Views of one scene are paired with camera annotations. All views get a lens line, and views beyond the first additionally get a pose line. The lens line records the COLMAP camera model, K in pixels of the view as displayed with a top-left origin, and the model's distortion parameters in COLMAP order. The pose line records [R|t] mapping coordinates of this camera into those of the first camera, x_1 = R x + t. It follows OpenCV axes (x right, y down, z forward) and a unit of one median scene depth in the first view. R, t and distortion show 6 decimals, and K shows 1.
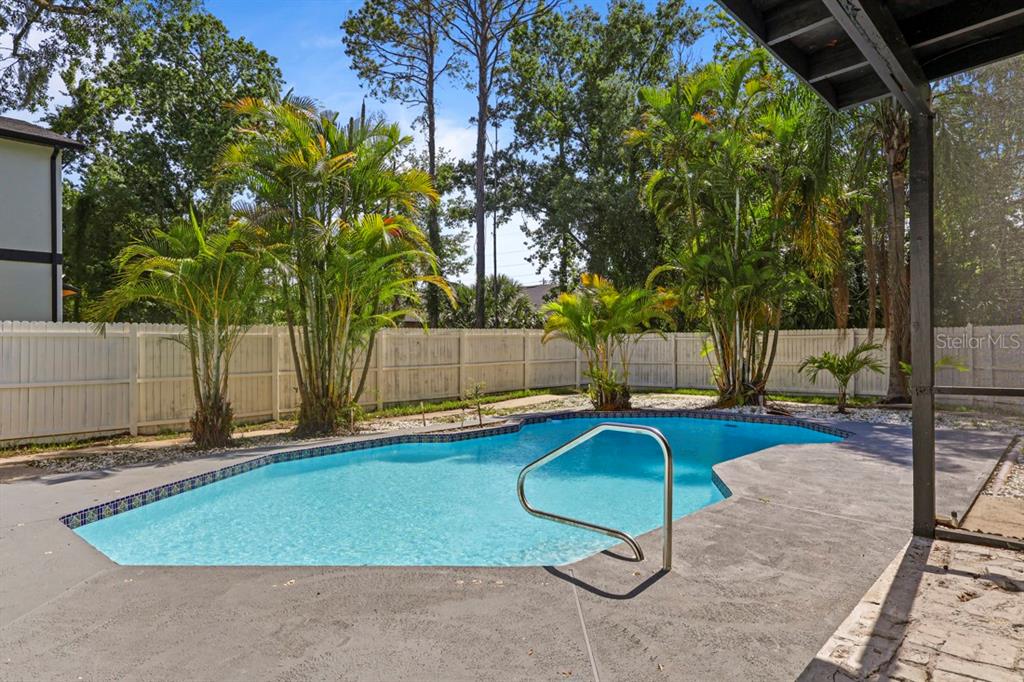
lens RADIAL K [[624.5, 0, 513.5], [0, 624.5, 339.4], [0, 0, 1]] dist [-0.006382, -0.000421]
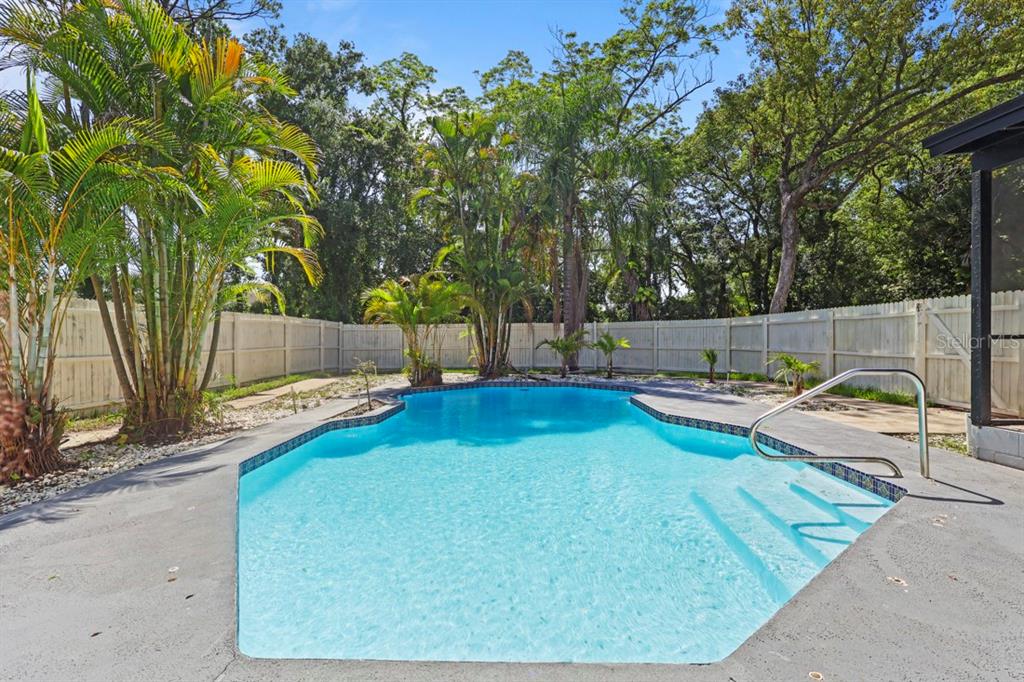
lens RADIAL K [[474.4, 0, 509.2], [0, 474.4, 341.1], [0, 0, 1]] dist [-0.000402, -0.000153]
pose [[0.750090, 0.005331, 0.661314, -0.269199], [-0.010491, 0.999938, 0.003839, 0.021279], [-0.661252, -0.009817, 0.750099, 0.209164]]
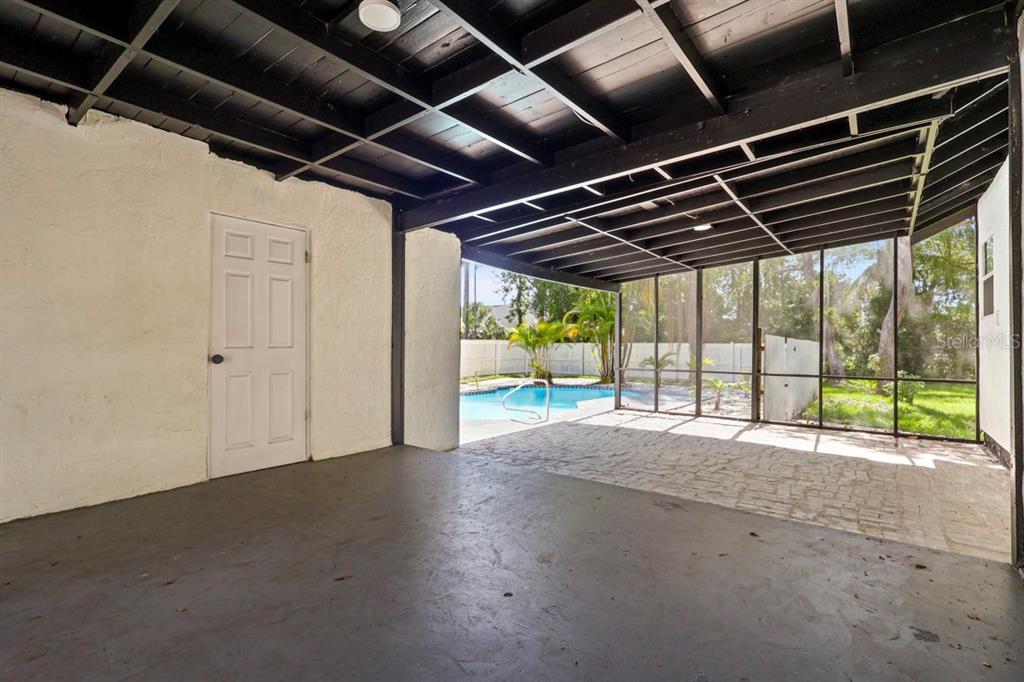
lens RADIAL K [[474.4, 0, 510.7], [0, 474.4, 343.1], [0, 0, 1]] dist [-0.000402, -0.000153]
pose [[0.997852, 0.015244, 0.063709, -0.033815], [-0.015502, 0.999873, 0.003563, -0.017018], [-0.063647, -0.004542, 0.997962, -0.418289]]
